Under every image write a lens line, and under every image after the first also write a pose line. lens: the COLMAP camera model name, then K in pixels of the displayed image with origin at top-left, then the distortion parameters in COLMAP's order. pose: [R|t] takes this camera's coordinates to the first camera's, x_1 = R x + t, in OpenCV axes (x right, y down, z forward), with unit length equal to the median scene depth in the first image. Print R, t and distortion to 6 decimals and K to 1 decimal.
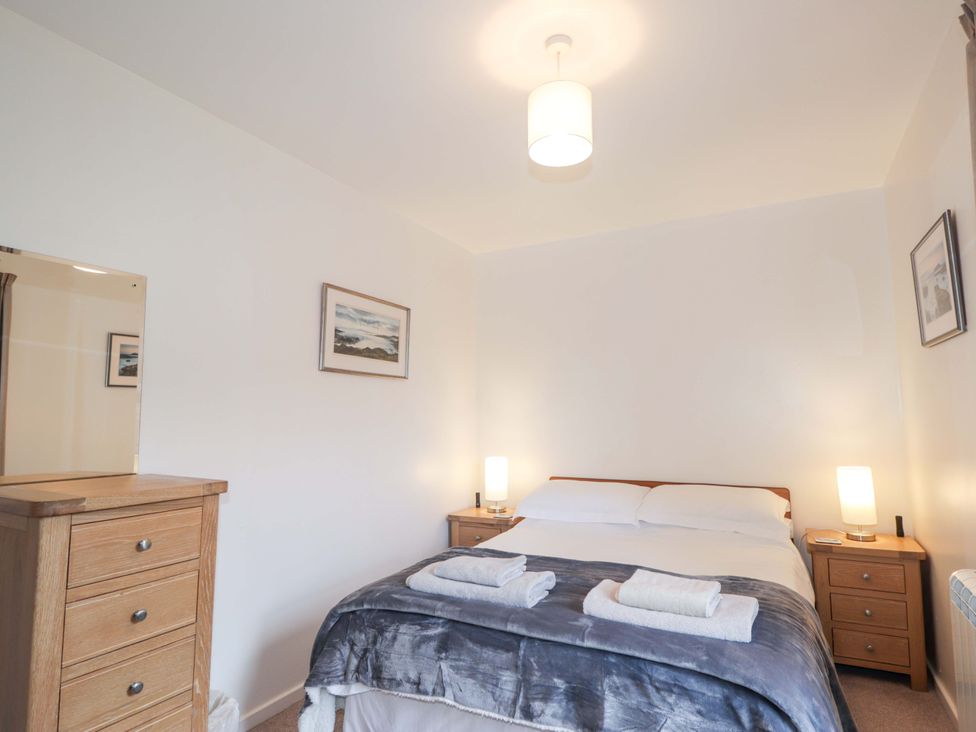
lens RADIAL K [[562.1, 0, 472.4], [0, 562.1, 366.9], [0, 0, 1]] dist [-0.009363, -0.003870]
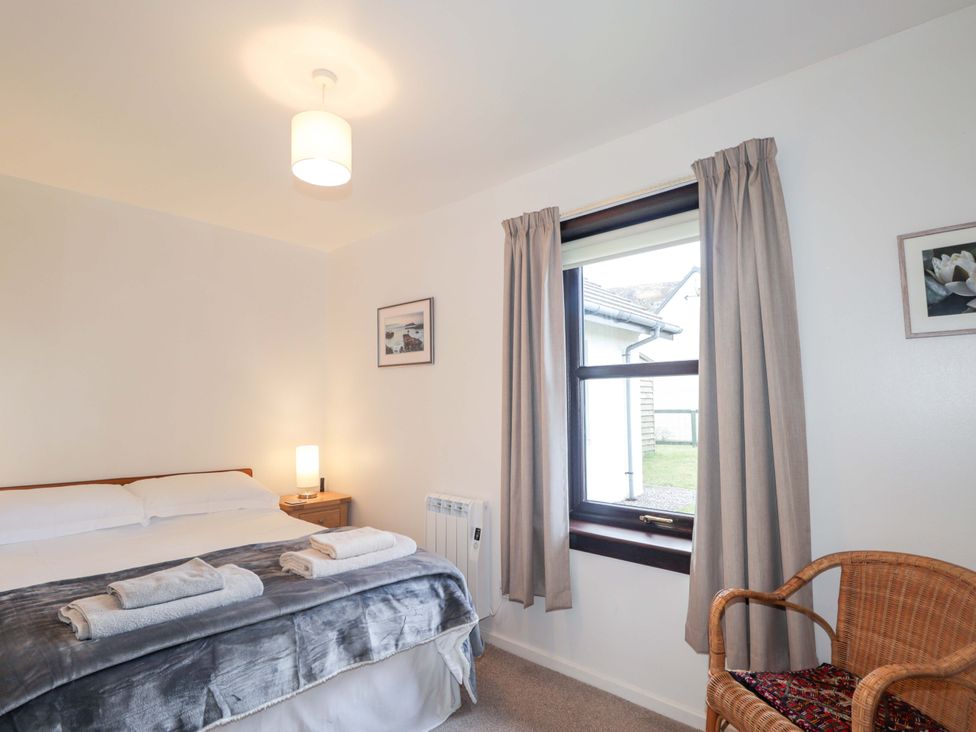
lens RADIAL K [[535.5, 0, 488.0], [0, 535.5, 366.0], [0, 0, 1]] dist [0.000117, -0.016375]
pose [[0.230516, 0.082317, 0.969580, -0.845714], [-0.085517, 0.994274, -0.064082, 0.045447], [-0.969303, -0.068144, 0.236236, 0.430543]]
